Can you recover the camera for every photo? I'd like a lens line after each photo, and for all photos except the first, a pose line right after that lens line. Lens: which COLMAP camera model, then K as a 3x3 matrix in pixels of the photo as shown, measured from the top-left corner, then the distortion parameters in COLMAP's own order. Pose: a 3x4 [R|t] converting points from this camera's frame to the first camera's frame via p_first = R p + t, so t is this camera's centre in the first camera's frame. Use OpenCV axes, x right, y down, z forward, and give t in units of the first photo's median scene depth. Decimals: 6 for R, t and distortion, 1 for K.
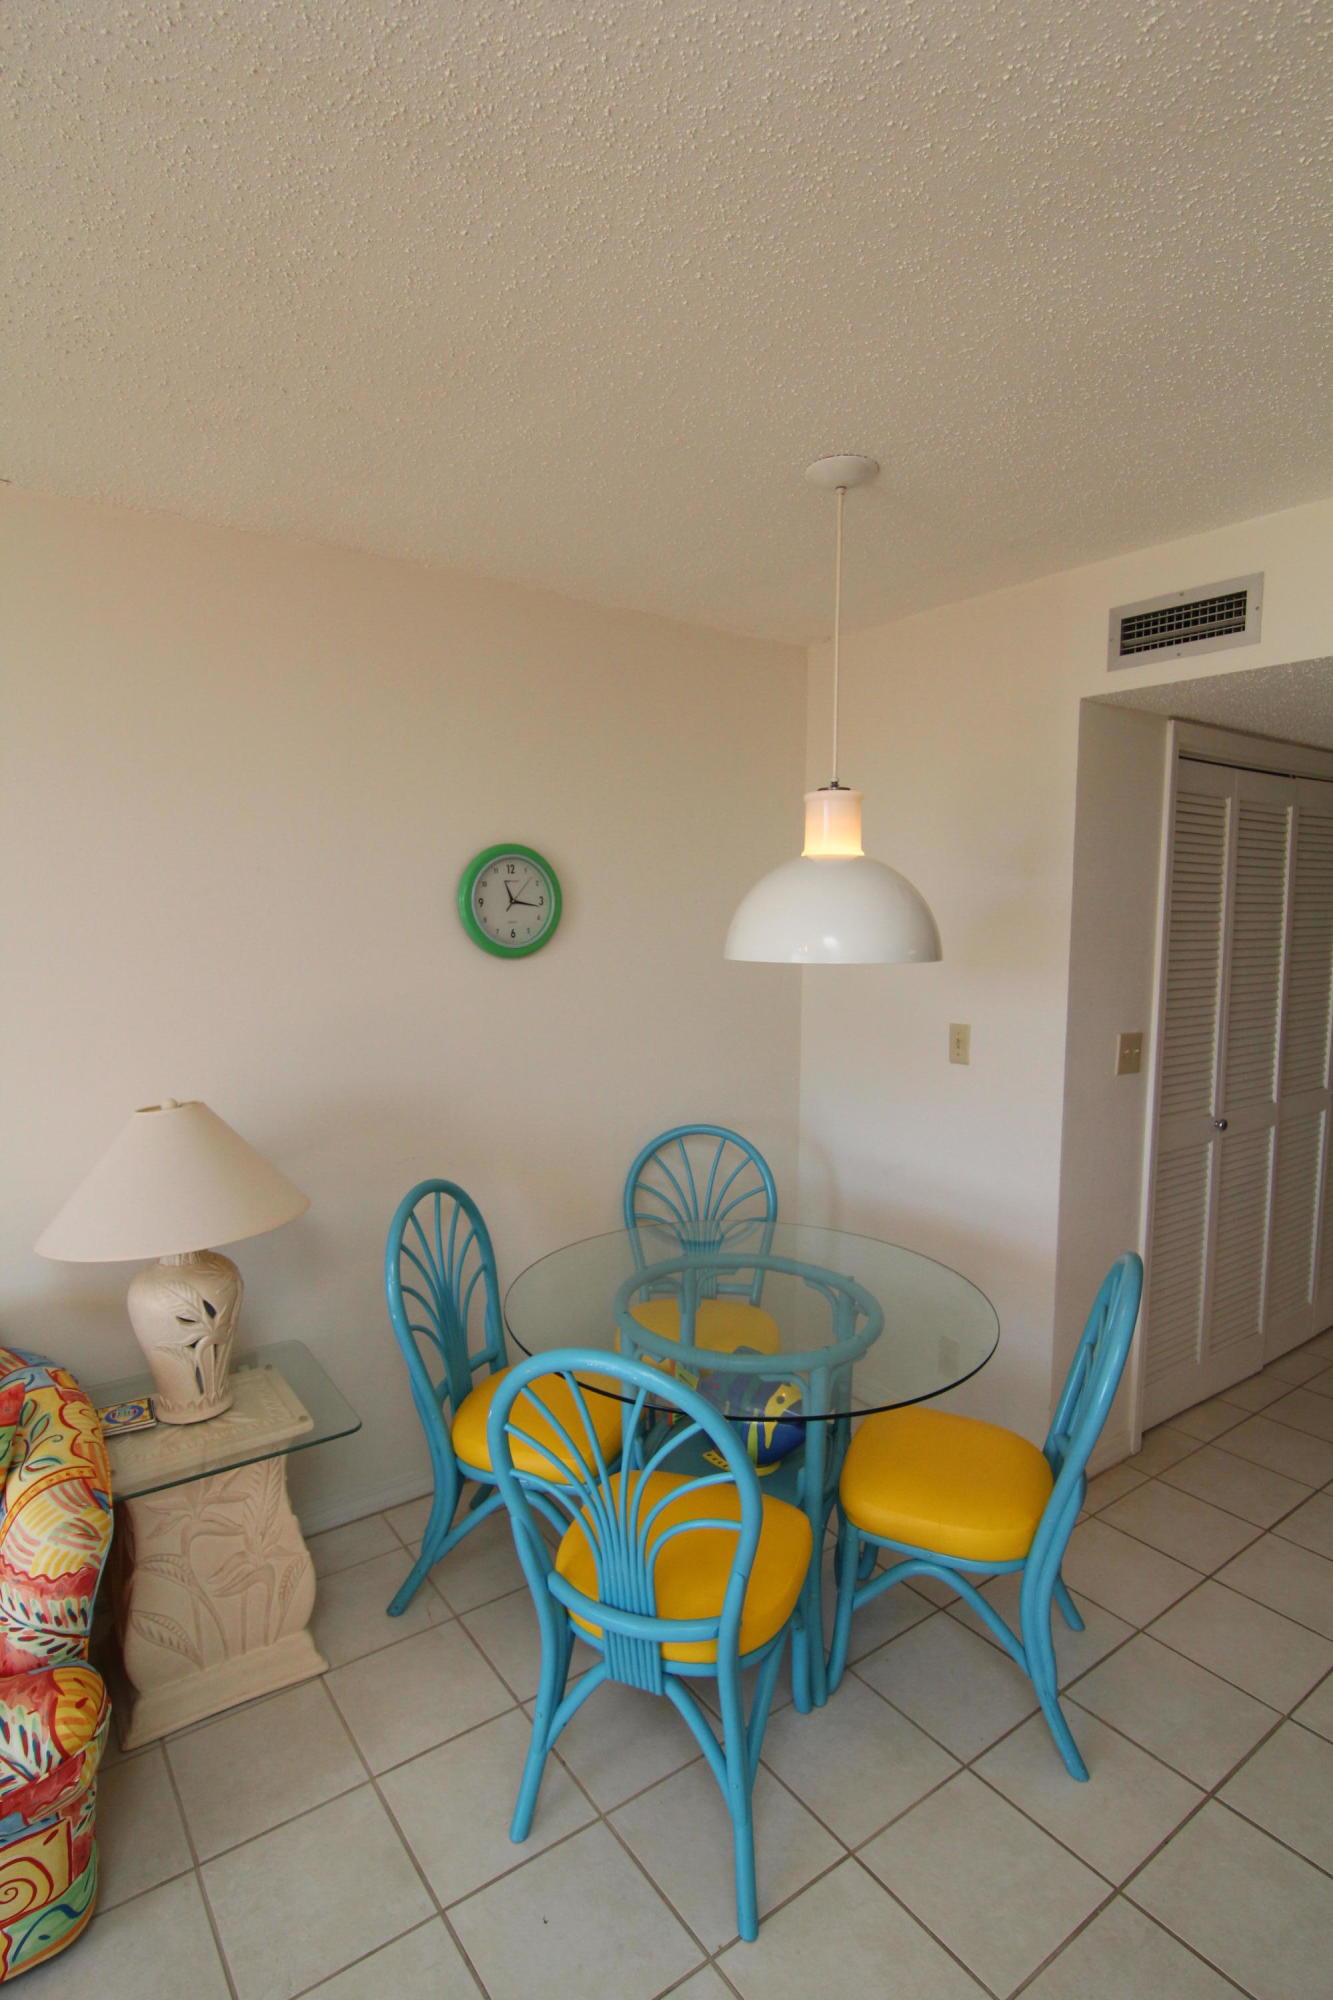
lens RADIAL K [[1012.9, 0, 661.2], [0, 1012.9, 998.5], [0, 0, 1]] dist [-0.003094, -0.013928]
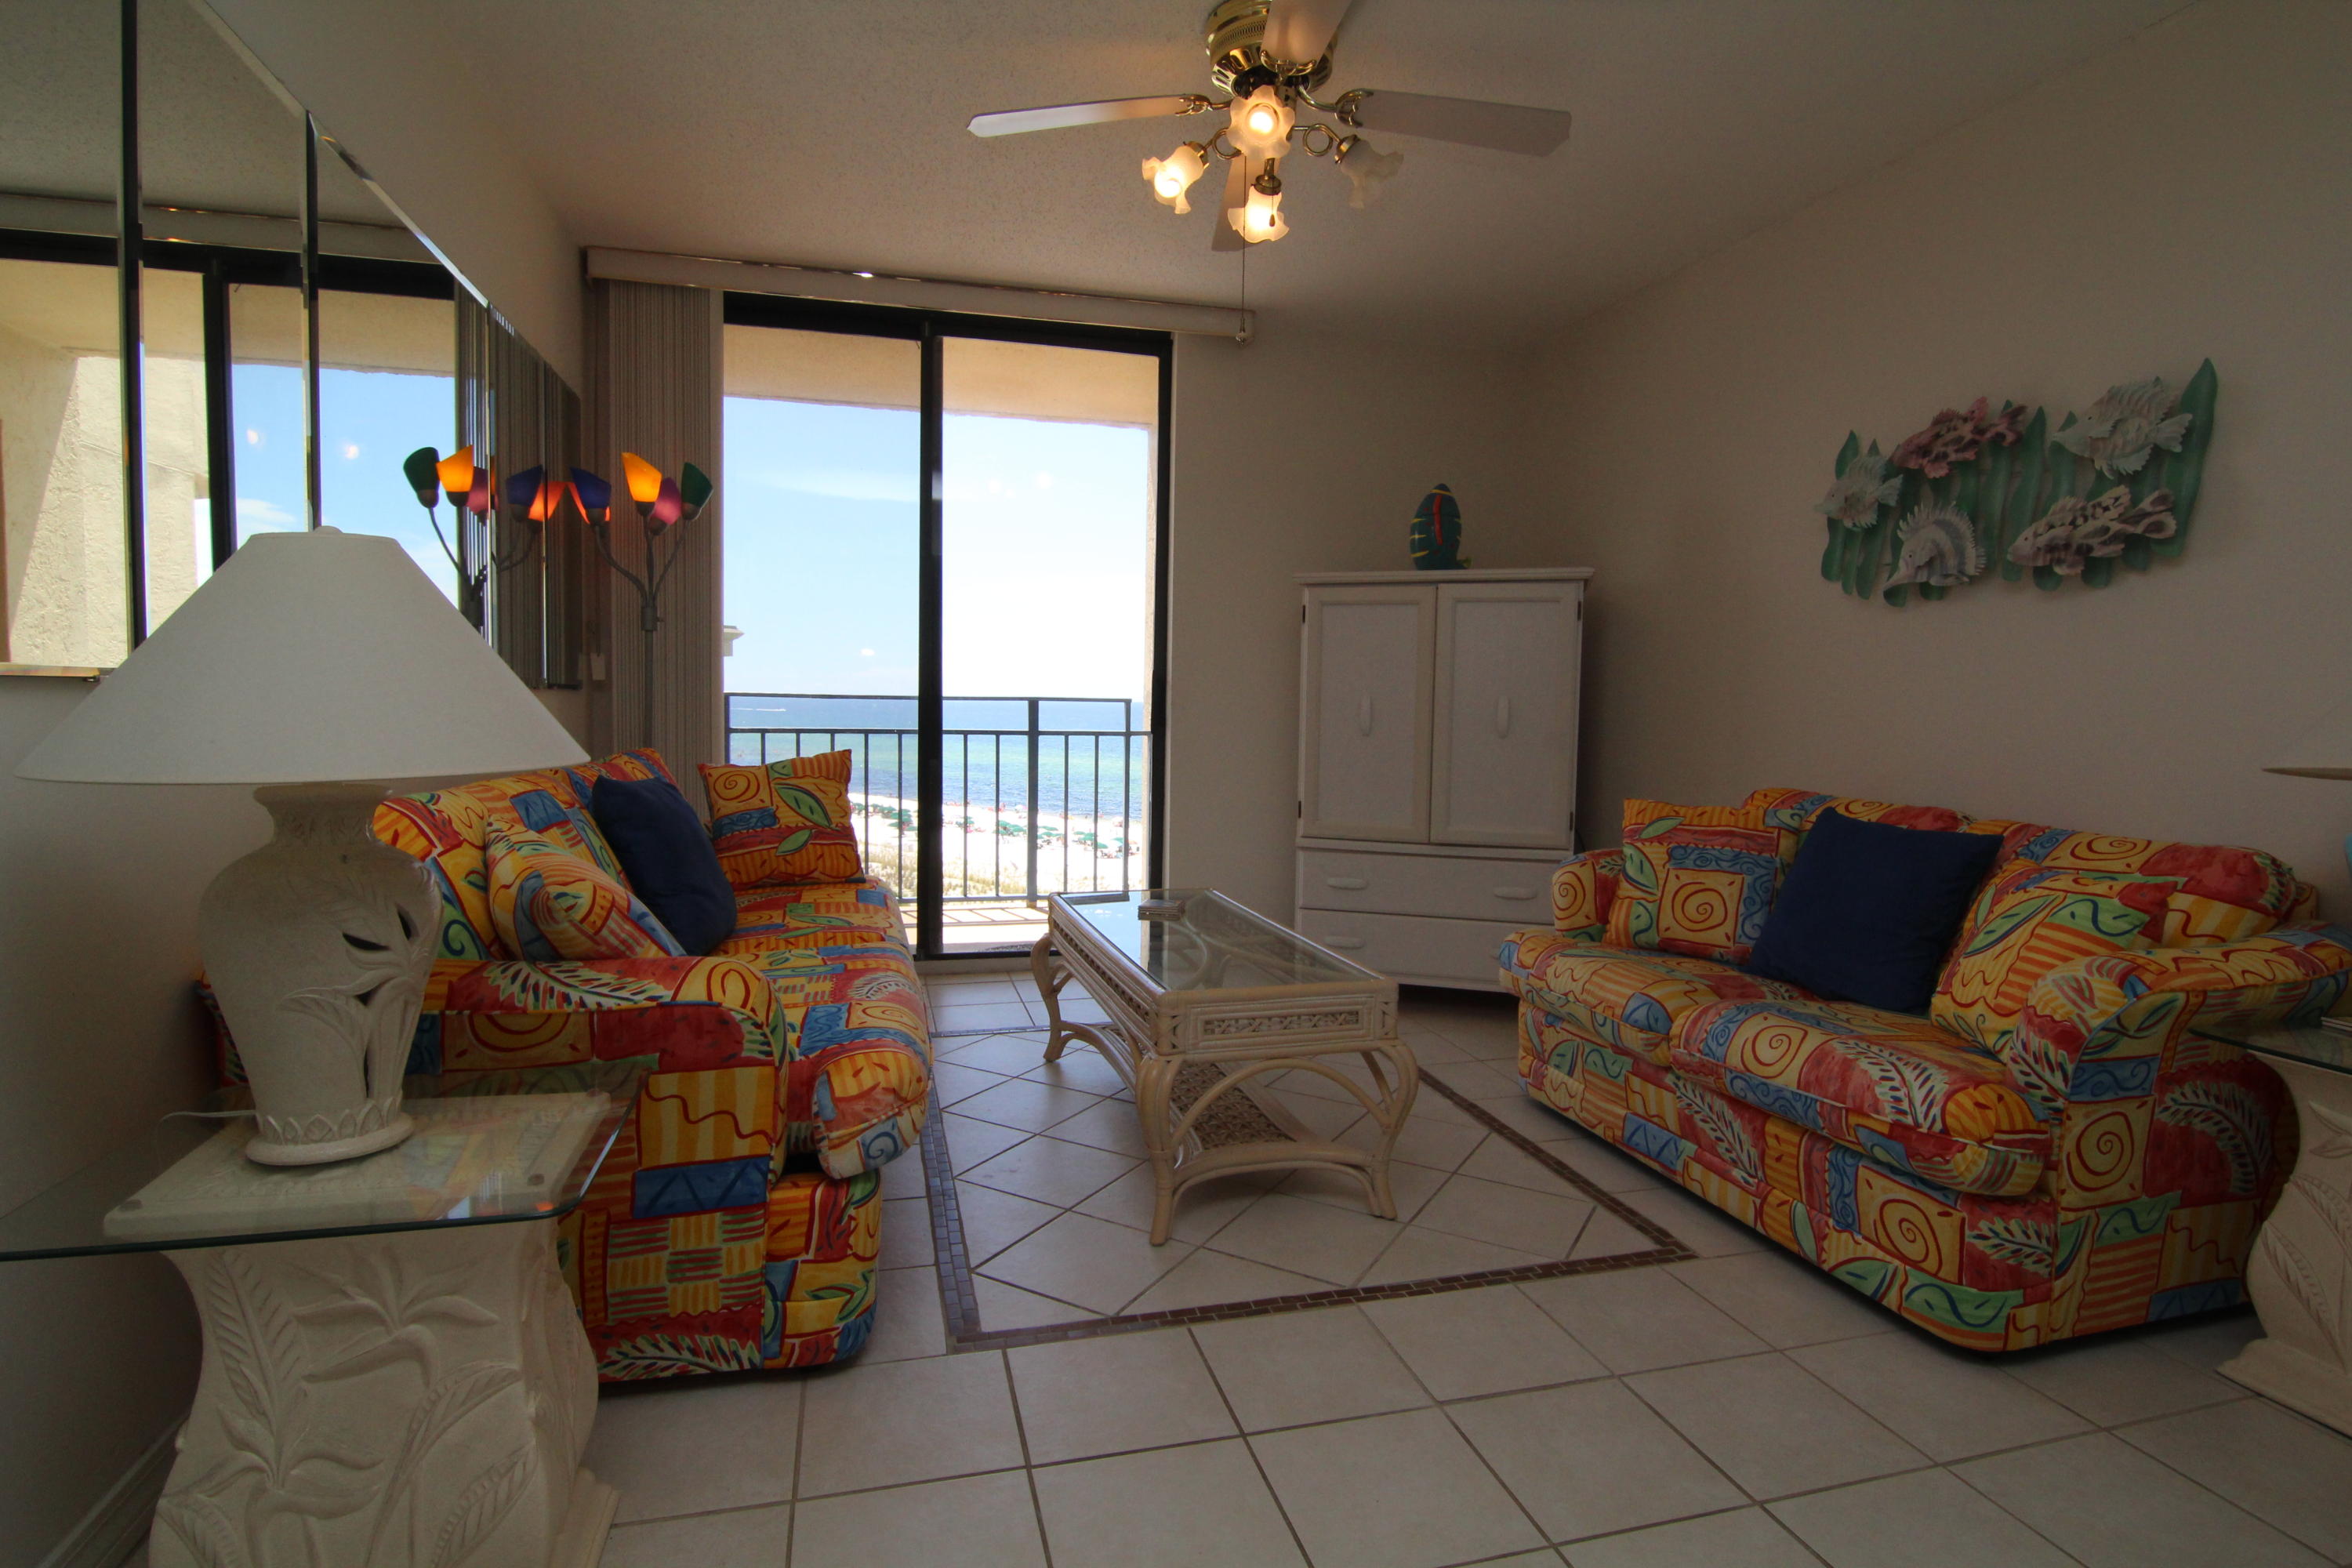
lens RADIAL K [[1191.2, 0, 1174.9], [0, 1191.2, 774.5], [0, 0, 1]] dist [-0.003094, -0.013928]
pose [[-0.361471, 0.048766, -0.931107, 0.890721], [-0.108741, 0.989612, 0.094045, 0.344976], [0.926020, 0.135244, -0.352413, 0.623591]]
